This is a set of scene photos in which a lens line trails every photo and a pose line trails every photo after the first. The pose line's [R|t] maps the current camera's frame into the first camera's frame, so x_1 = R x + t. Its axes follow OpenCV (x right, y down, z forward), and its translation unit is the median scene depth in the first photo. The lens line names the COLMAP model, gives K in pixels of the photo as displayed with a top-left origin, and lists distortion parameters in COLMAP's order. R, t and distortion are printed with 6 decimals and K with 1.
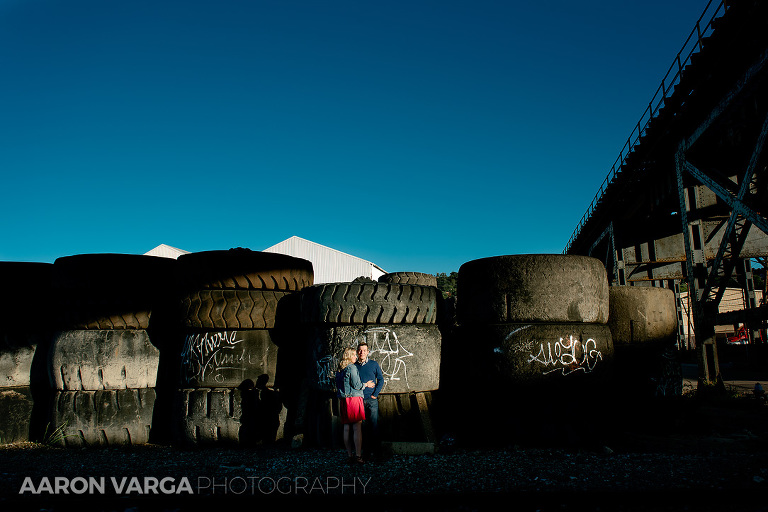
lens RADIAL K [[343.6, 0, 383.8], [0, 343.6, 296.7], [0, 0, 1]] dist [0.009829, -0.000308]
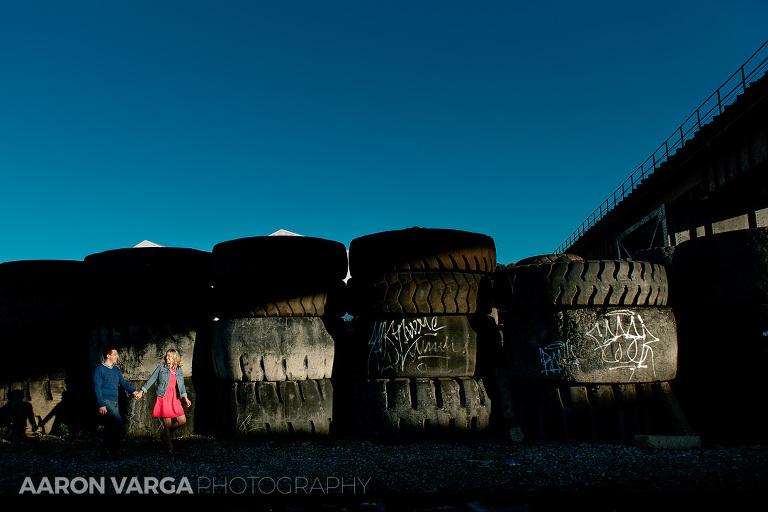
lens RADIAL K [[362.1, 0, 385.3], [0, 362.1, 303.7], [0, 0, 1]] dist [0.002167, 0.000982]
pose [[0.999465, -0.010681, -0.030916, -0.546426], [0.011866, 0.999191, 0.038425, 0.027108], [0.030480, -0.038771, 0.998783, 0.033959]]
